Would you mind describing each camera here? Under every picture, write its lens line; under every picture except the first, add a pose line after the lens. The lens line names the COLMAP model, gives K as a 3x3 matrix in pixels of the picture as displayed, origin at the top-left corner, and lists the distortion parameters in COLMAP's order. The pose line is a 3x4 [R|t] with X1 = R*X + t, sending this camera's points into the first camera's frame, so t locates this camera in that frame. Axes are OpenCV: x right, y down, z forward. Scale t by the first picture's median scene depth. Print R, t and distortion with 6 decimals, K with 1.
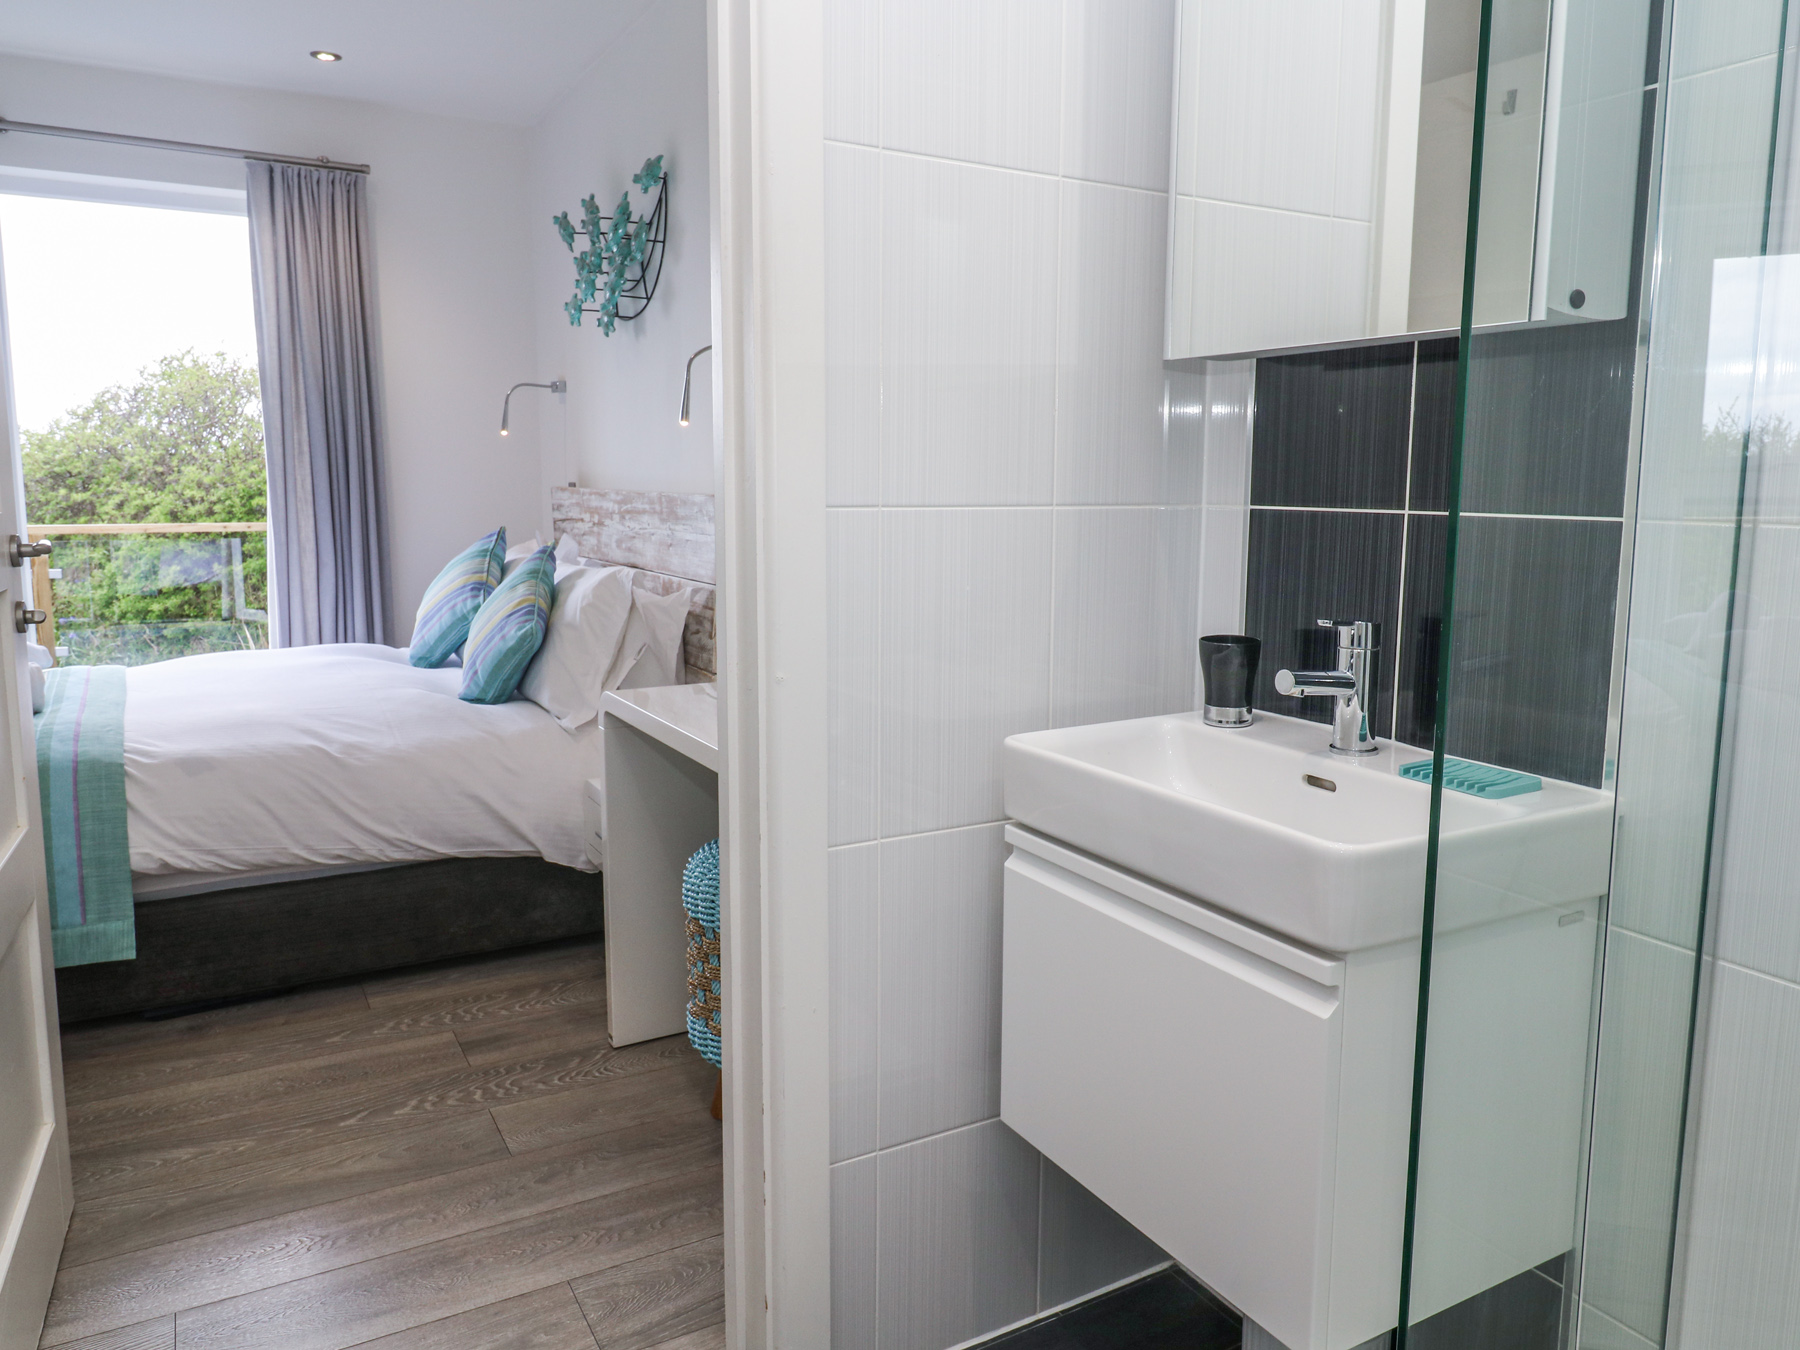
lens RADIAL K [[1262.6, 0, 900.0], [0, 1262.6, 675.0], [0, 0, 1]] dist [-0.001380, -0.000413]
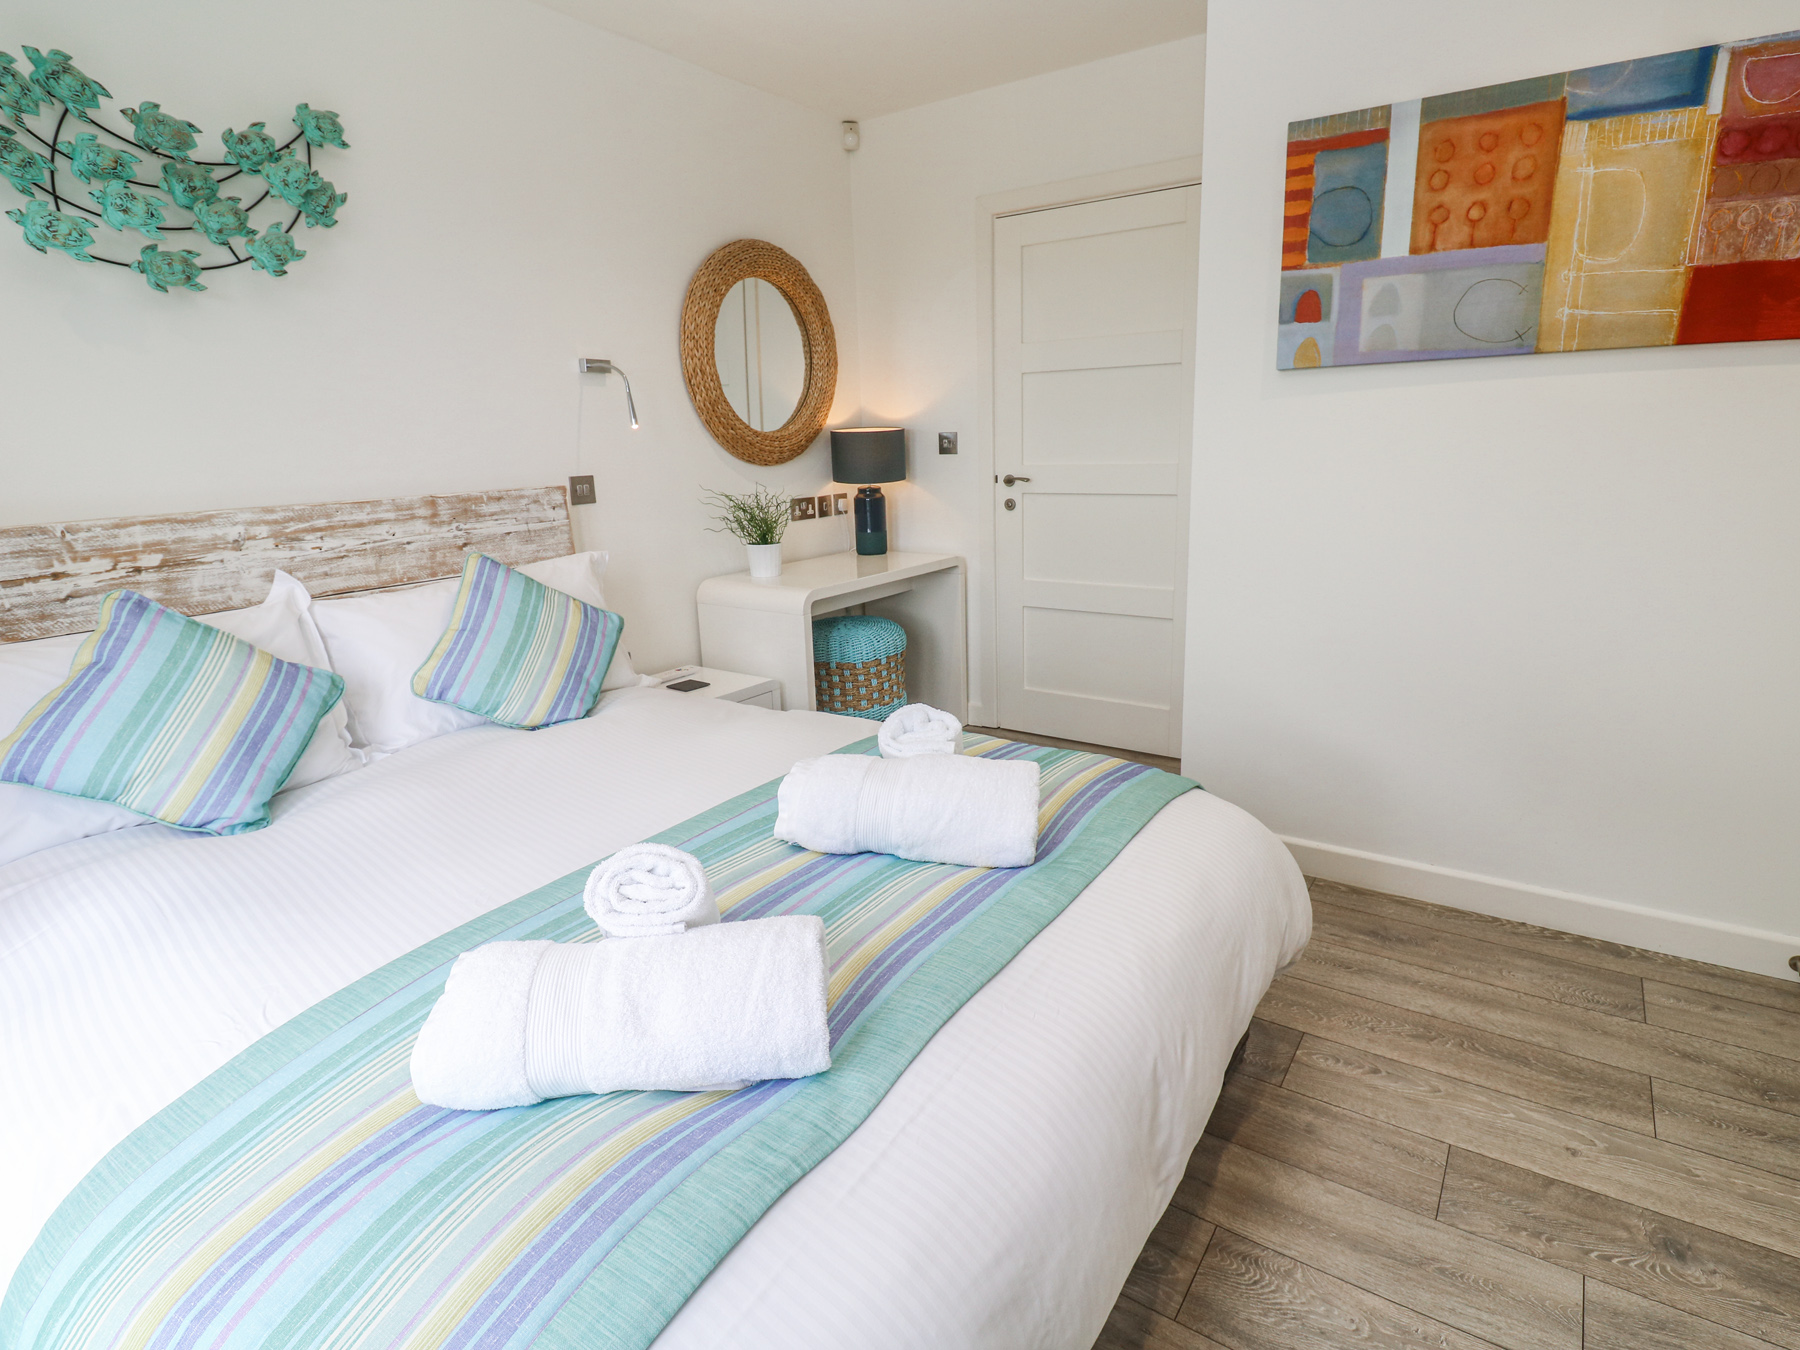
lens RADIAL K [[944.2, 0, 927.5], [0, 944.2, 660.1], [0, 0, 1]] dist [0.003496, -0.015054]
pose [[-0.457920, -0.212954, 0.863111, -0.902010], [0.153818, 0.937262, 0.312857, -0.173065], [-0.875585, 0.276025, -0.396435, 0.885029]]
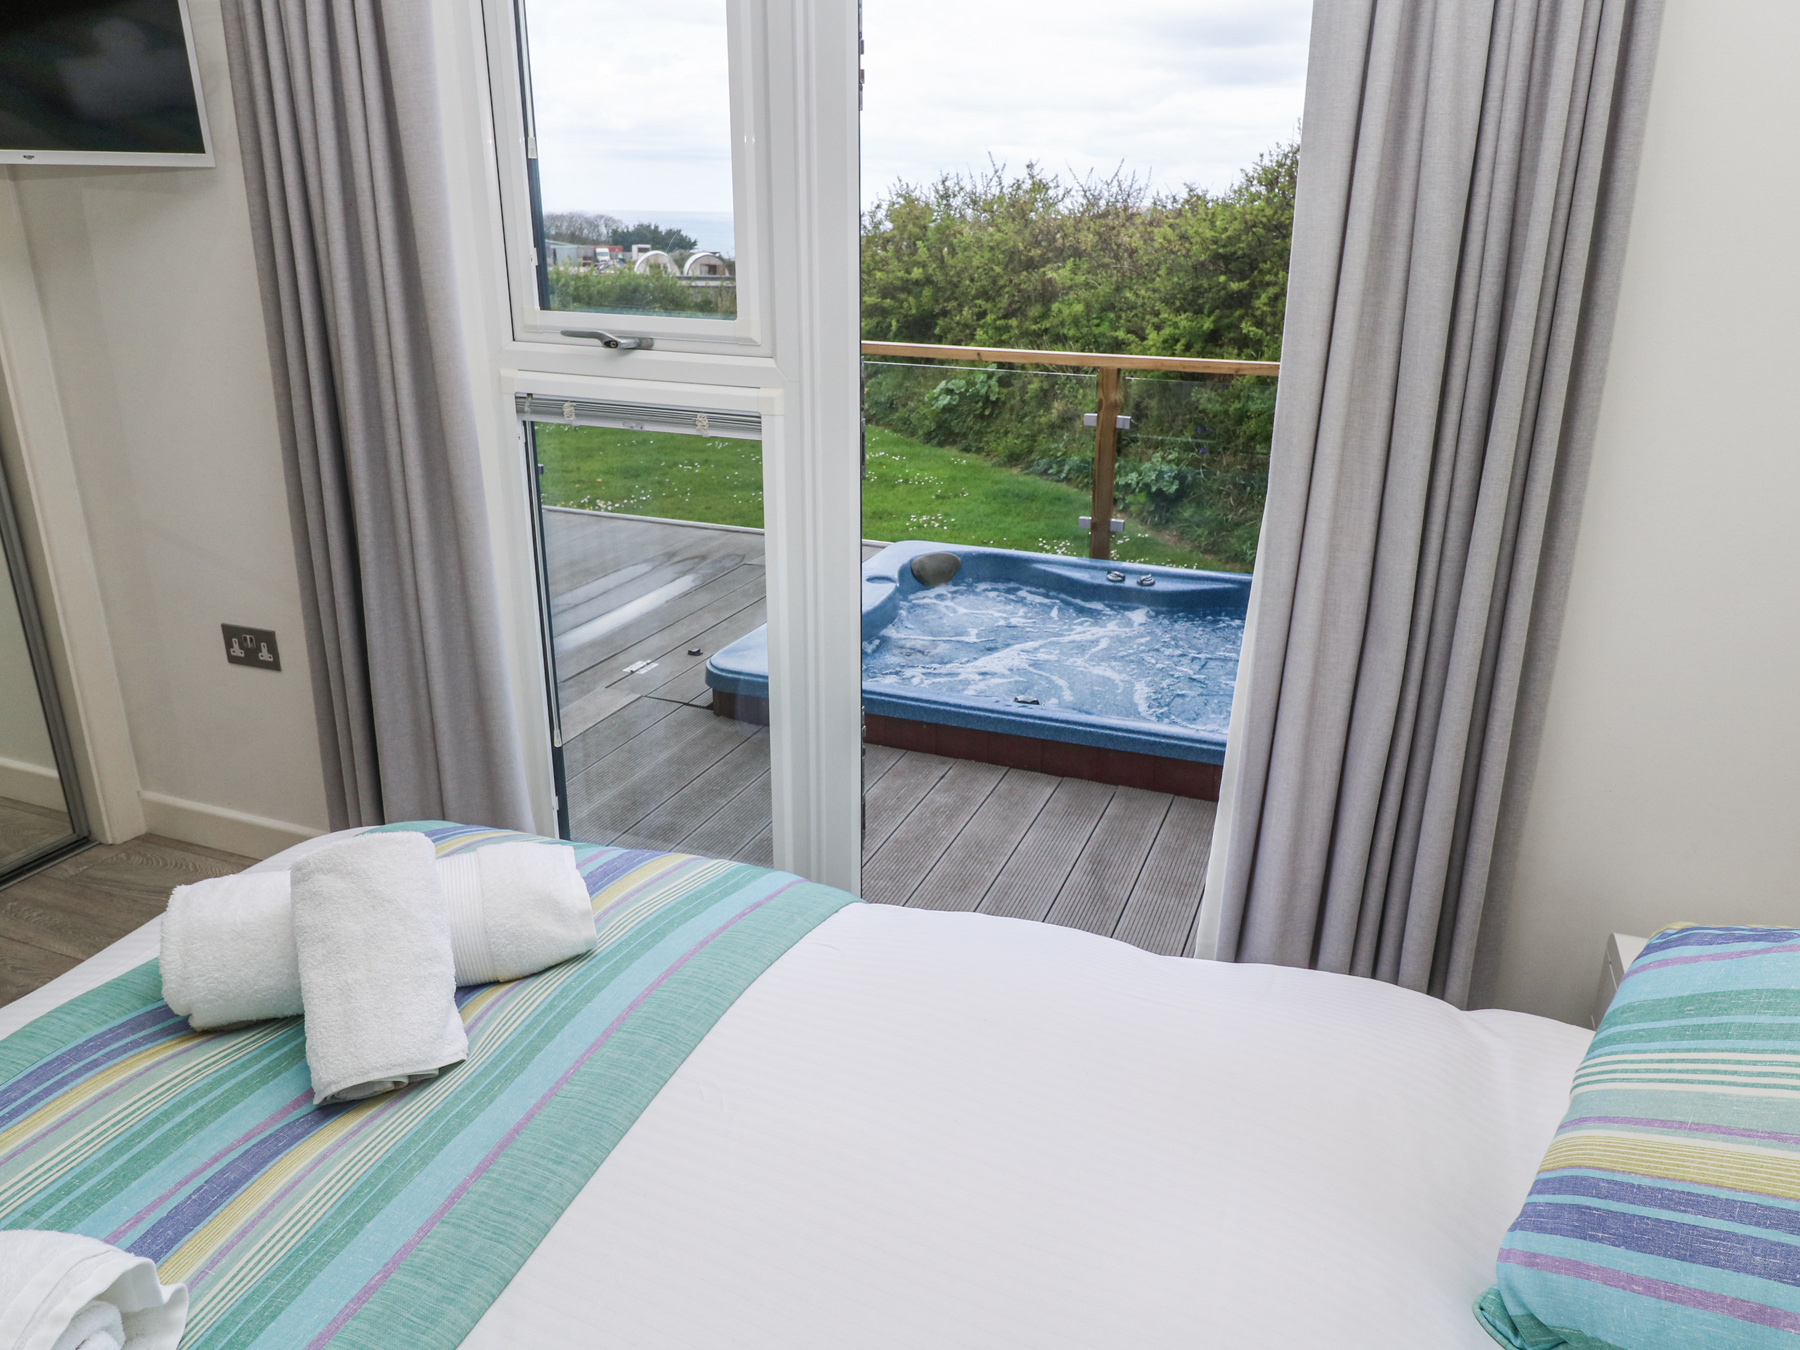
lens RADIAL K [[1261.1, 0, 955.8], [0, 1261.1, 665.0], [0, 0, 1]] dist [0.000855, 0.004867]
pose [[0.659936, 0.253487, -0.707268, -0.314832], [-0.123027, 0.965118, 0.231108, -0.182624], [0.741181, -0.065504, 0.668102, 0.761539]]
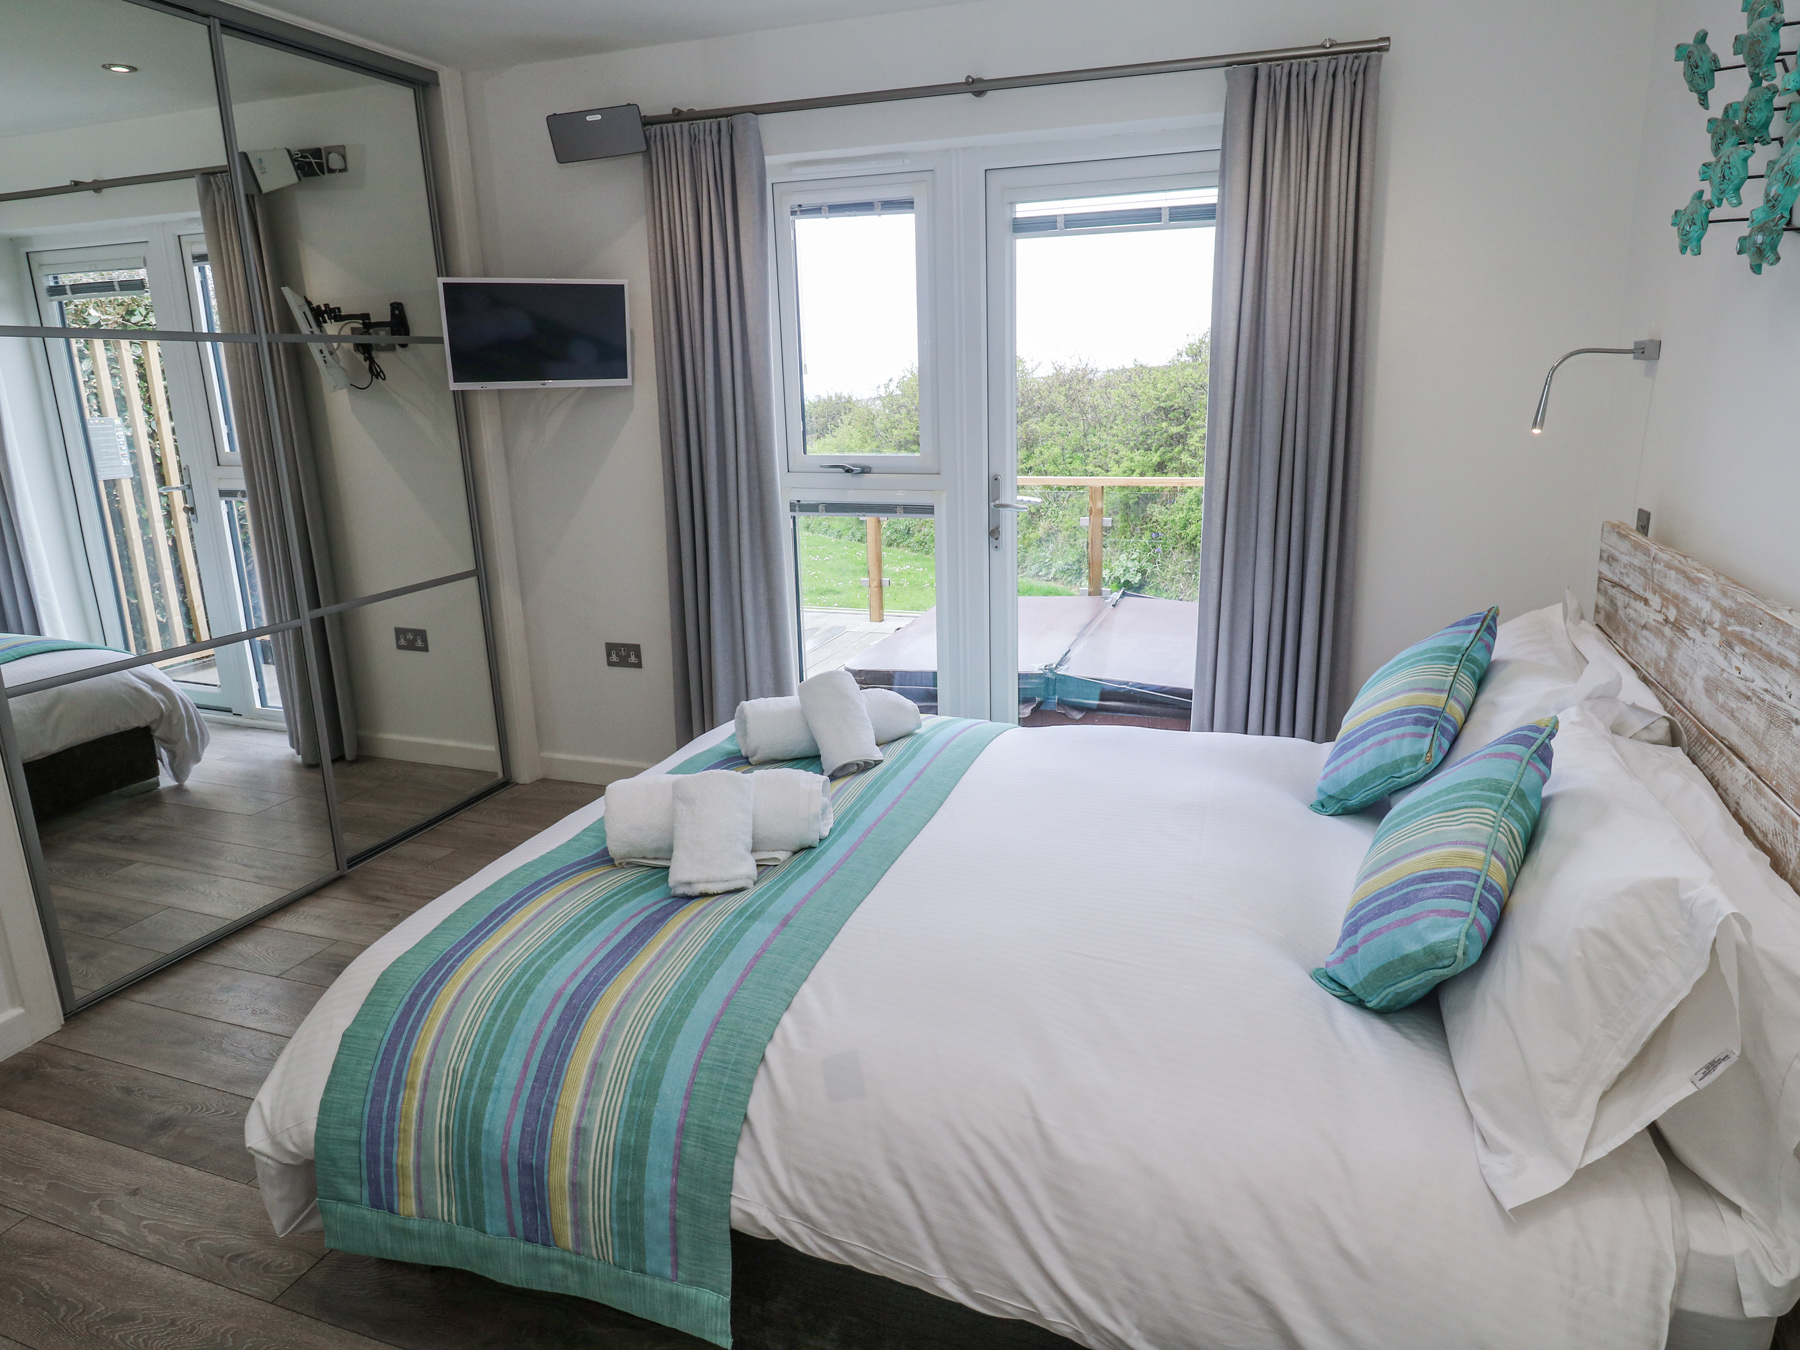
lens RADIAL K [[1092.8, 0, 953.0], [0, 1092.8, 660.7], [0, 0, 1]] dist [-0.004531, -0.004395]
pose [[0.674532, 0.159831, -0.720736, -0.111227], [-0.083983, 0.986558, 0.140180, -0.149485], [0.733453, -0.034027, 0.678888, 0.466778]]
